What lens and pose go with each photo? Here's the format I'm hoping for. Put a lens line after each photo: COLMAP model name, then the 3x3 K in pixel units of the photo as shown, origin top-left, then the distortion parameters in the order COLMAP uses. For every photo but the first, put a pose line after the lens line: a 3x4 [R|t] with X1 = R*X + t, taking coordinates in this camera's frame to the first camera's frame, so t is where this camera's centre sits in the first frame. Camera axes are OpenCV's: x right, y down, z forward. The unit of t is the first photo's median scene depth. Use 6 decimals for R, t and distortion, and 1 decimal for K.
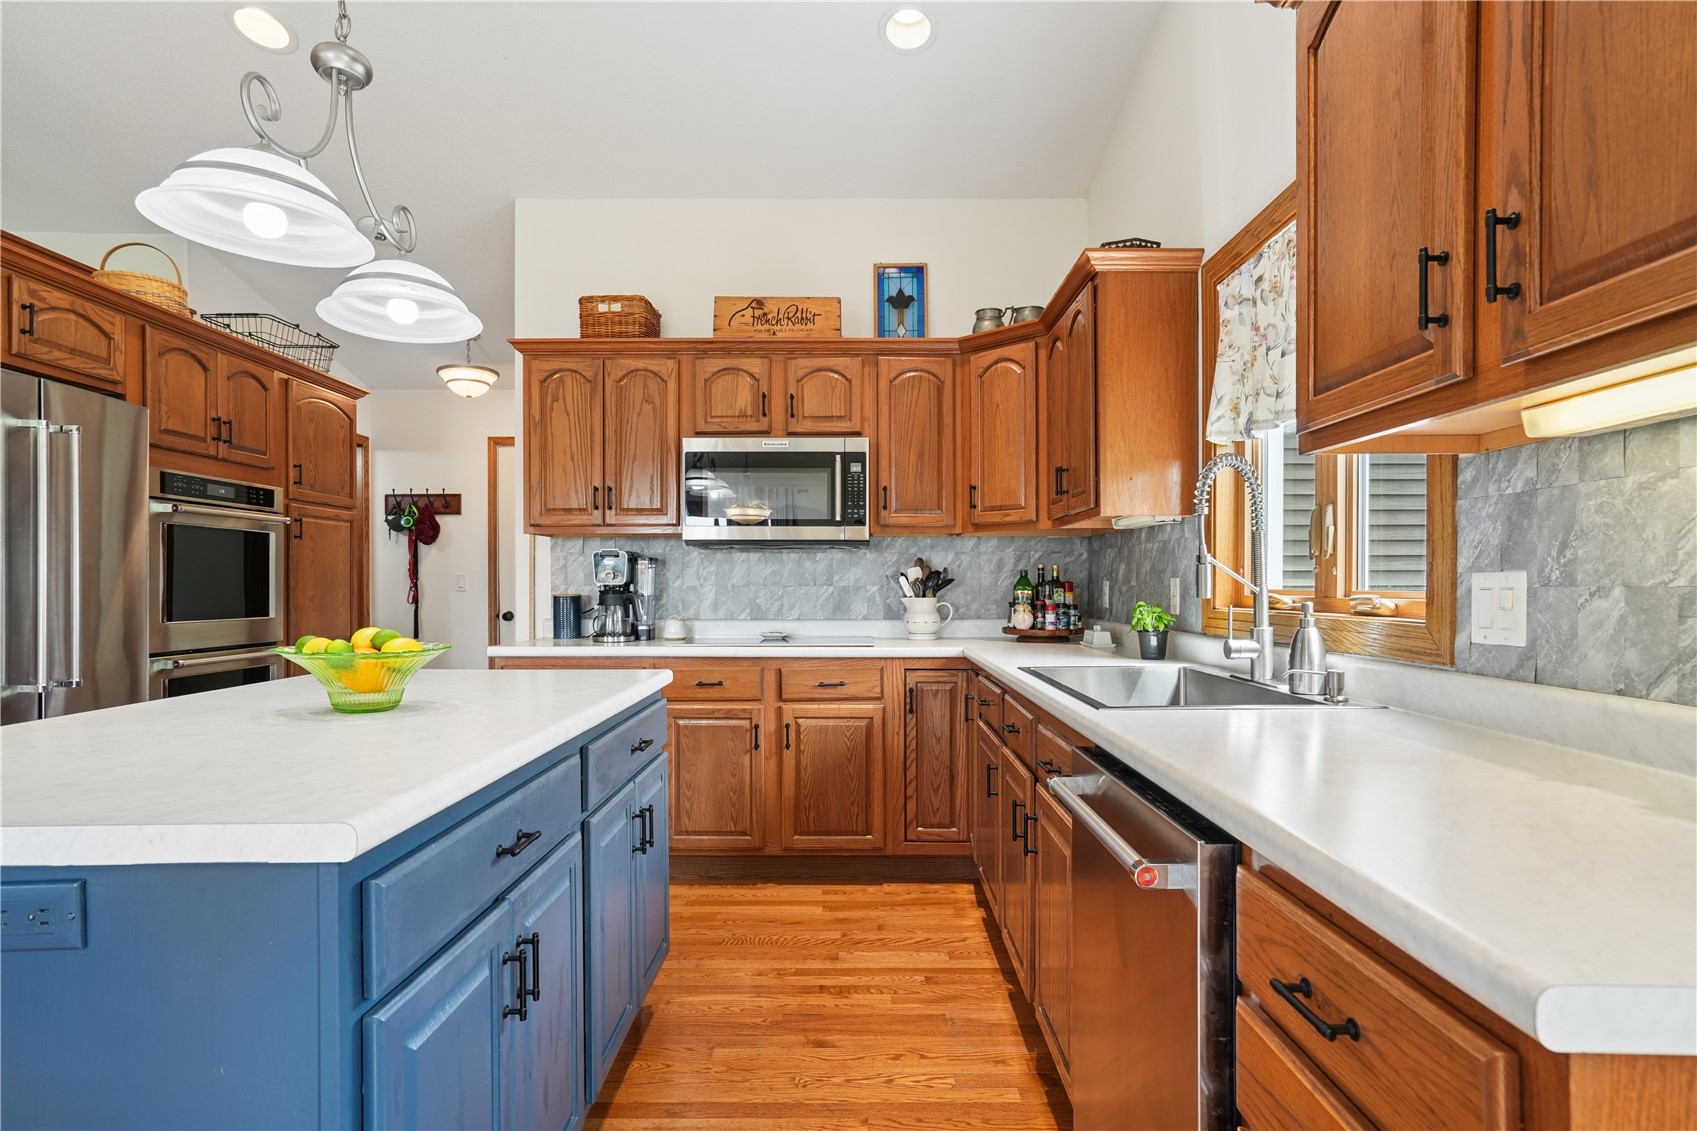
lens RADIAL K [[889.2, 0, 854.7], [0, 889.2, 578.8], [0, 0, 1]] dist [0.014827, 0.000601]
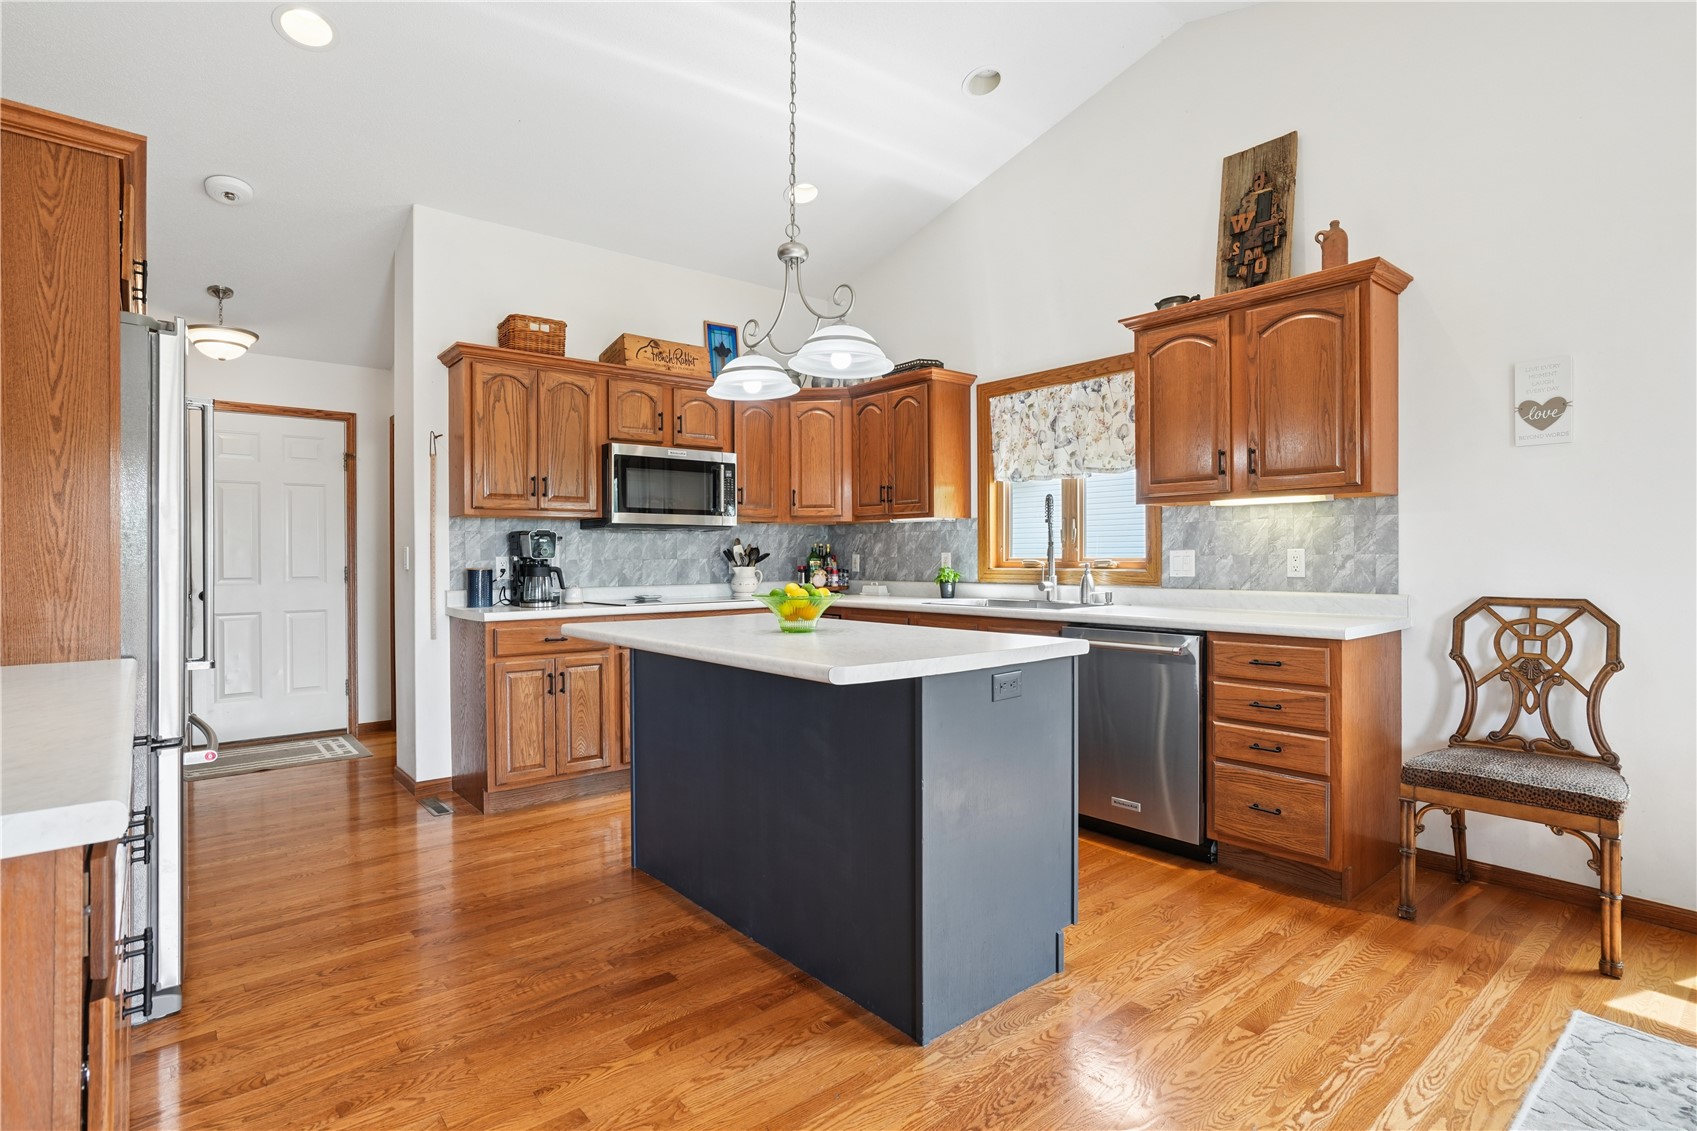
lens RADIAL K [[841.3, 0, 849.2], [0, 841.3, 564.1], [0, 0, 1]] dist [0.003097, 0.006021]
pose [[0.775321, -0.010775, 0.631475, -0.672929], [0.002407, 0.999898, 0.014107, -0.001628], [-0.631562, -0.009417, 0.775268, -0.143060]]
